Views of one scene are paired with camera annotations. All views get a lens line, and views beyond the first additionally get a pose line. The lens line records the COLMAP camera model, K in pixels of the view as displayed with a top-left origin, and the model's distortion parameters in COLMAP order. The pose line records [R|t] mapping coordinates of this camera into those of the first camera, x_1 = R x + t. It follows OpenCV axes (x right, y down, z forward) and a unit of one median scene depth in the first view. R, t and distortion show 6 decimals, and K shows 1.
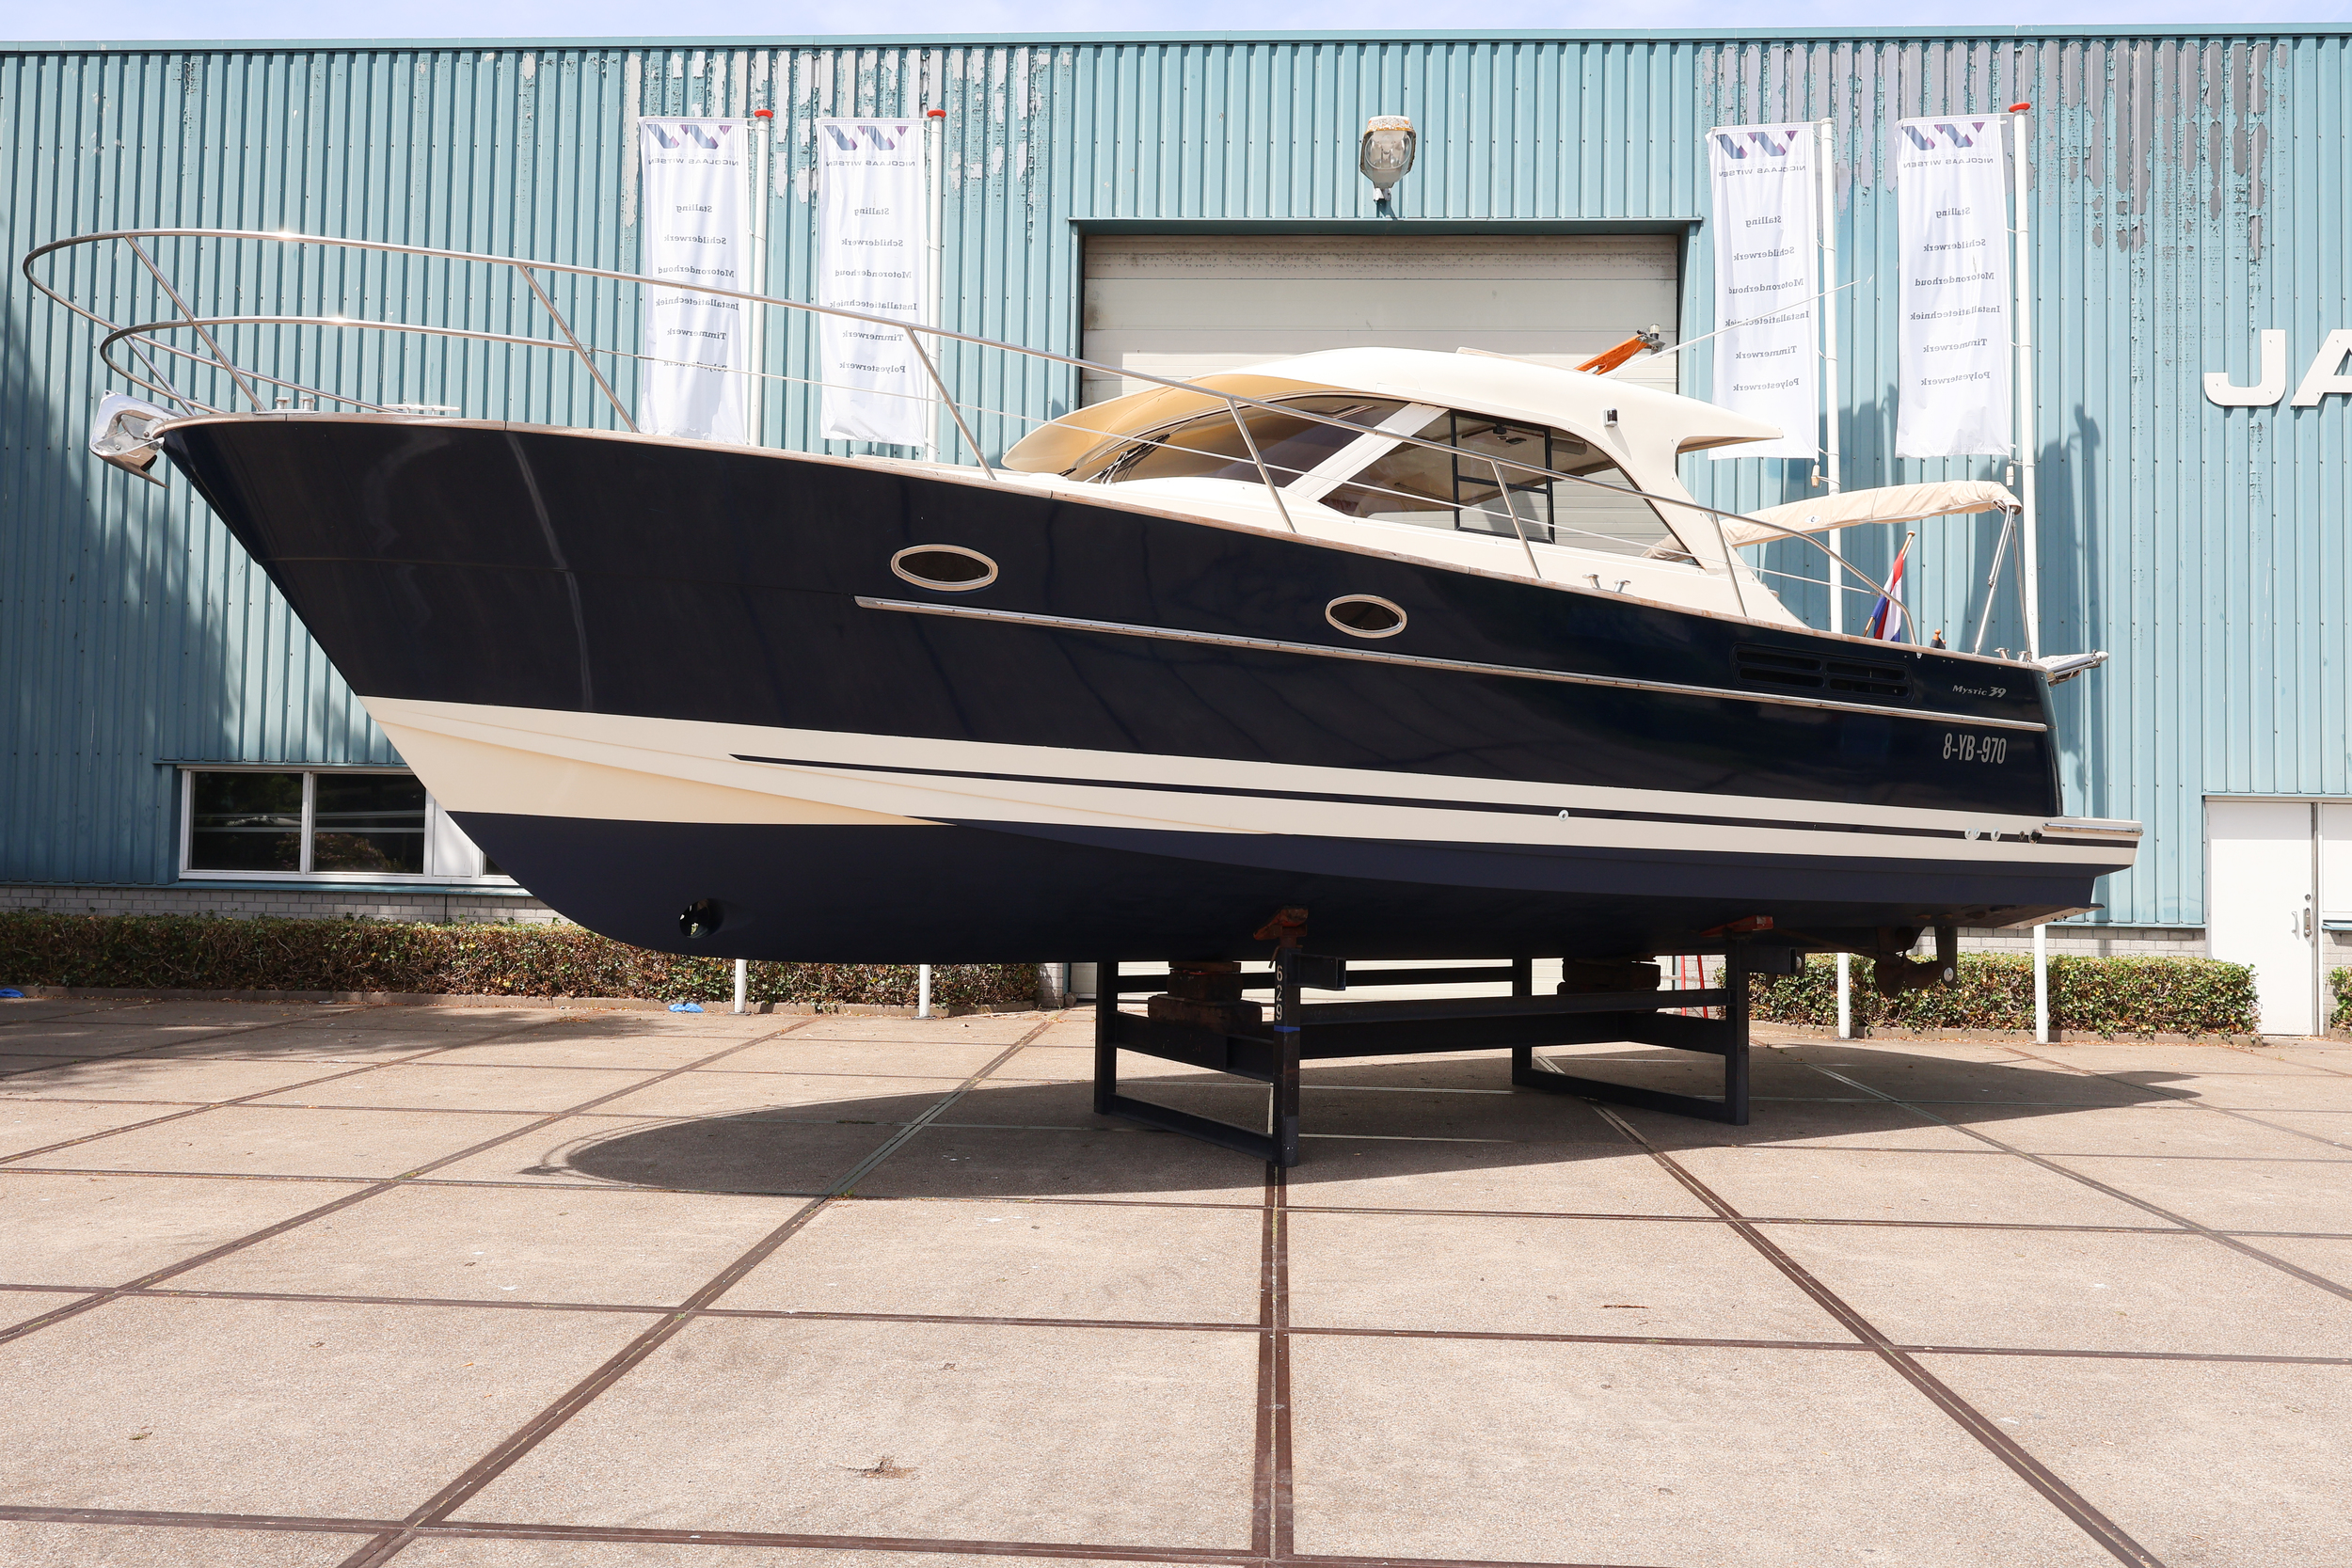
lens RADIAL K [[1883.9, 0, 1176.0], [0, 1883.9, 784.0], [0, 0, 1]] dist [0.009071, 0.004193]
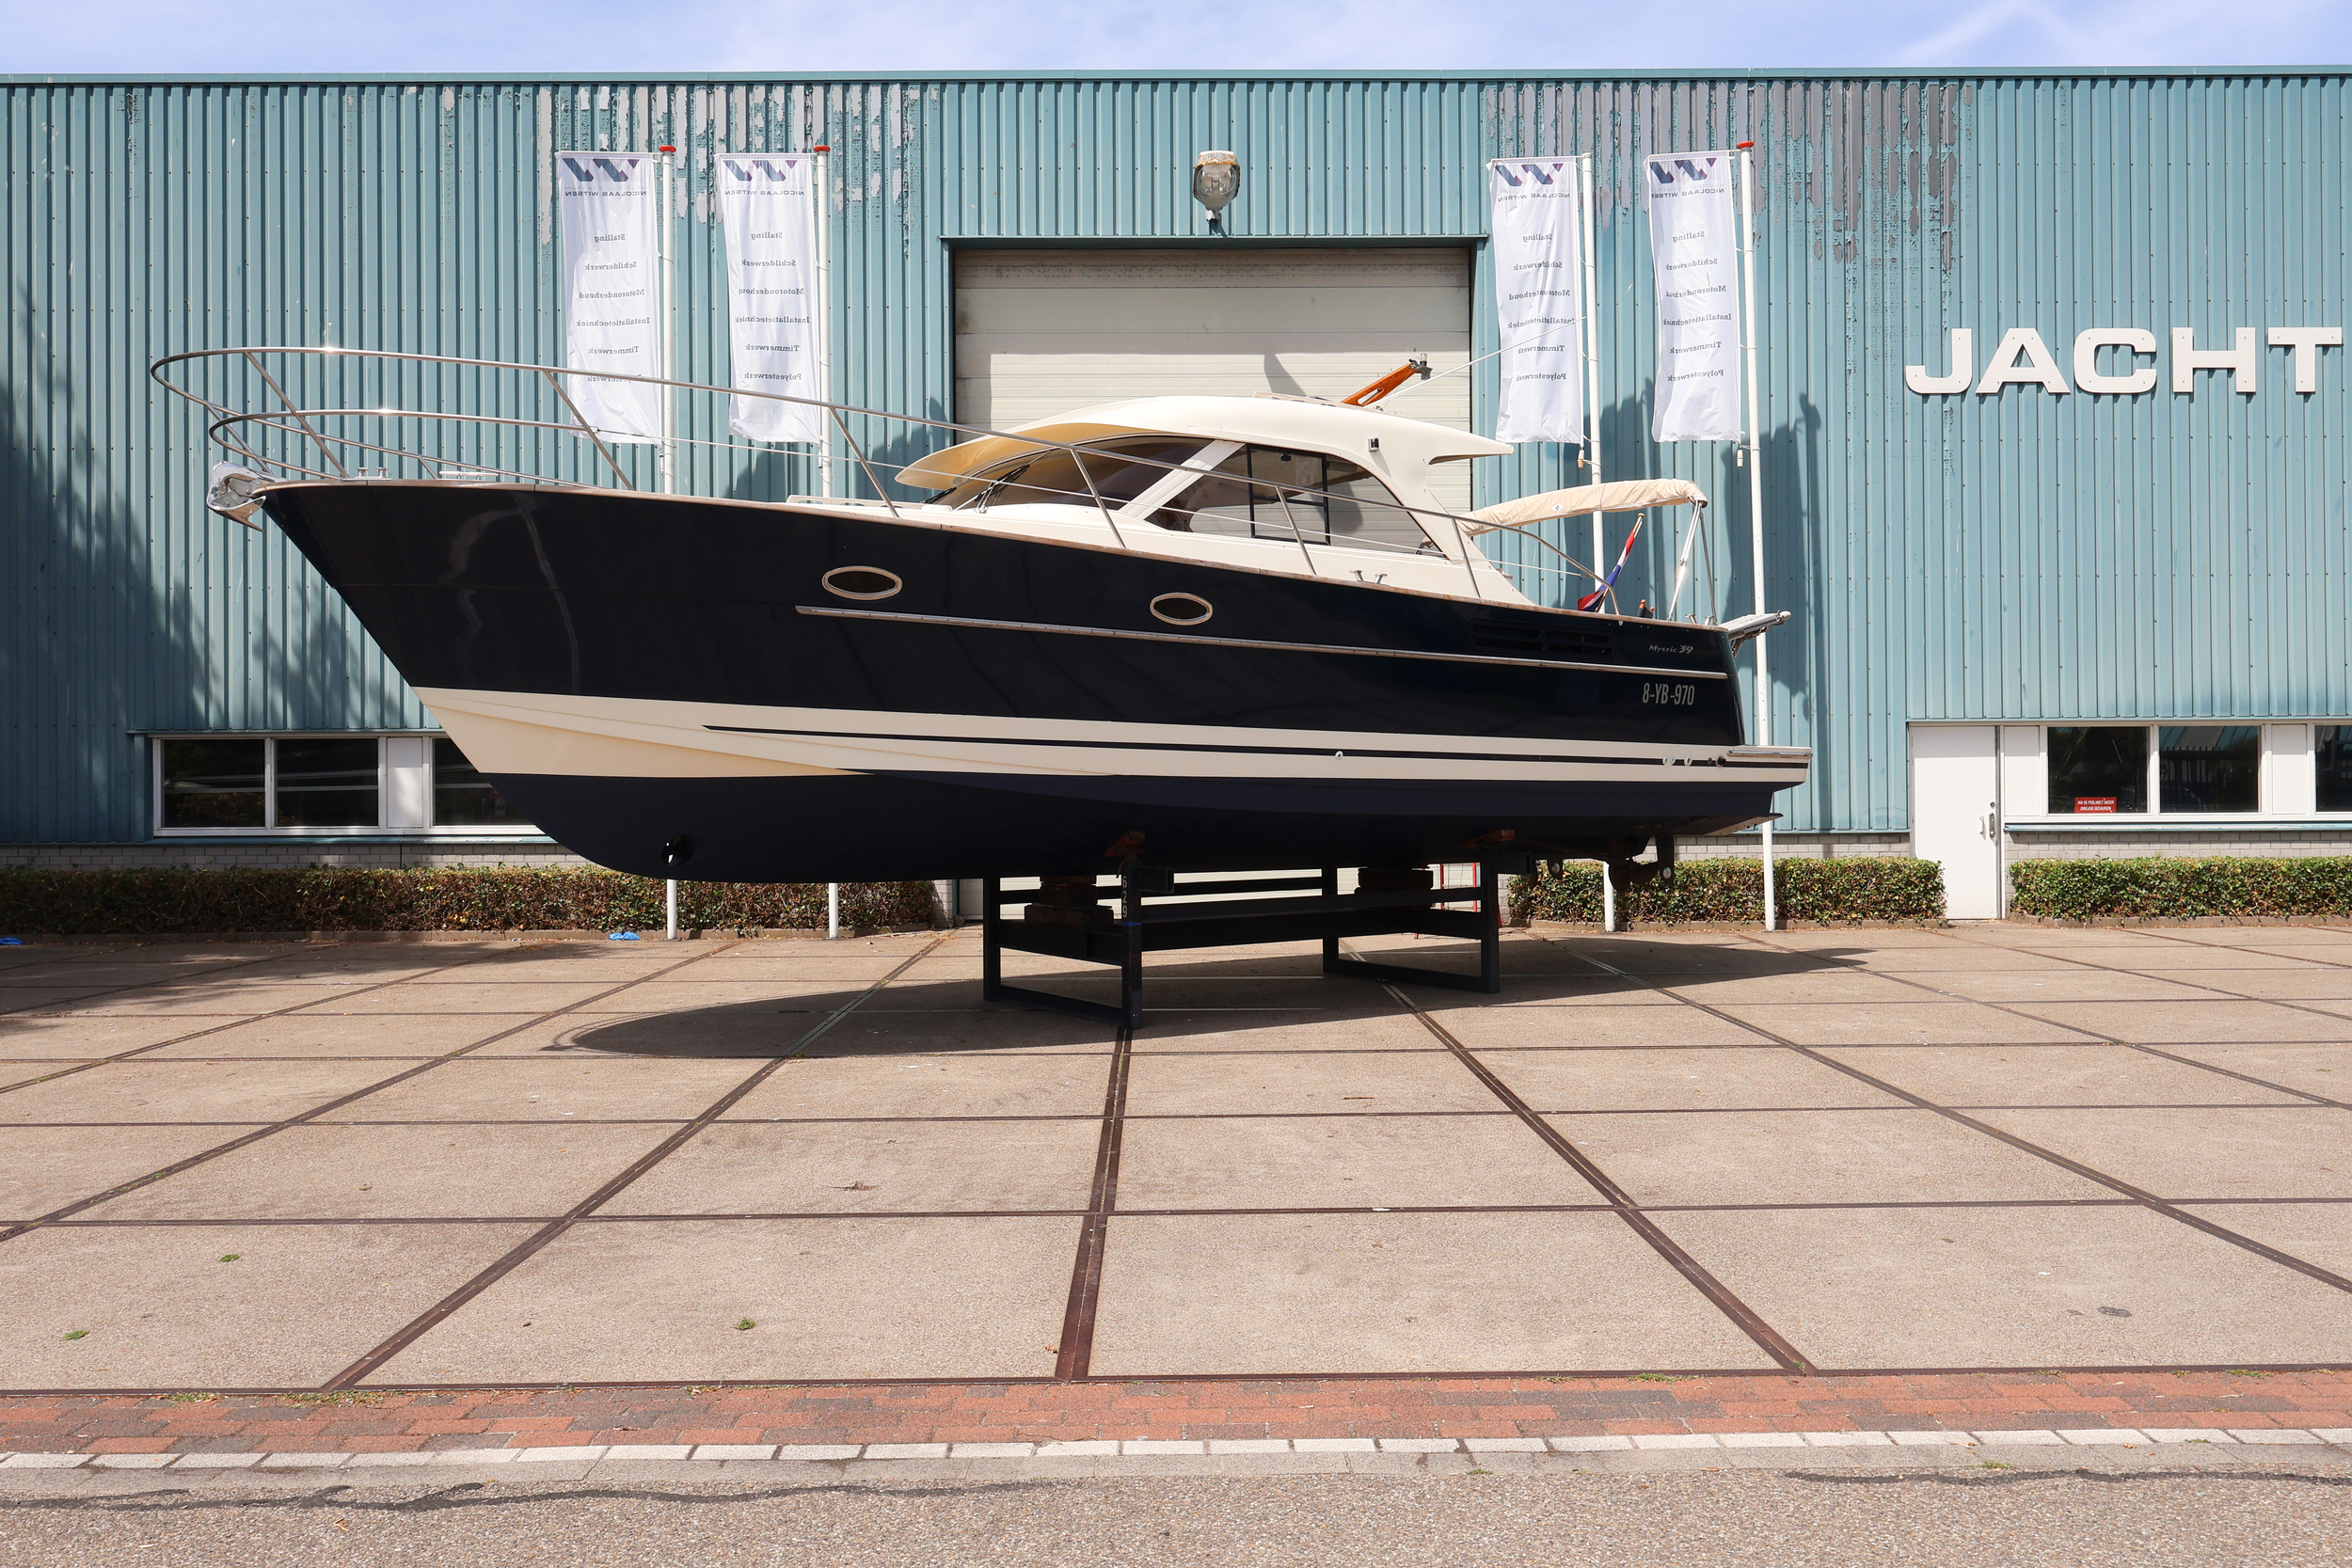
lens RADIAL K [[1853.9, 0, 1176.0], [0, 1853.9, 784.0], [0, 0, 1]] dist [-0.001421, -0.002361]
pose [[0.997589, -0.024381, 0.064972, 0.004499], [0.022191, 0.999168, 0.034224, -0.005049], [-0.065752, -0.032699, 0.997300, -0.140019]]
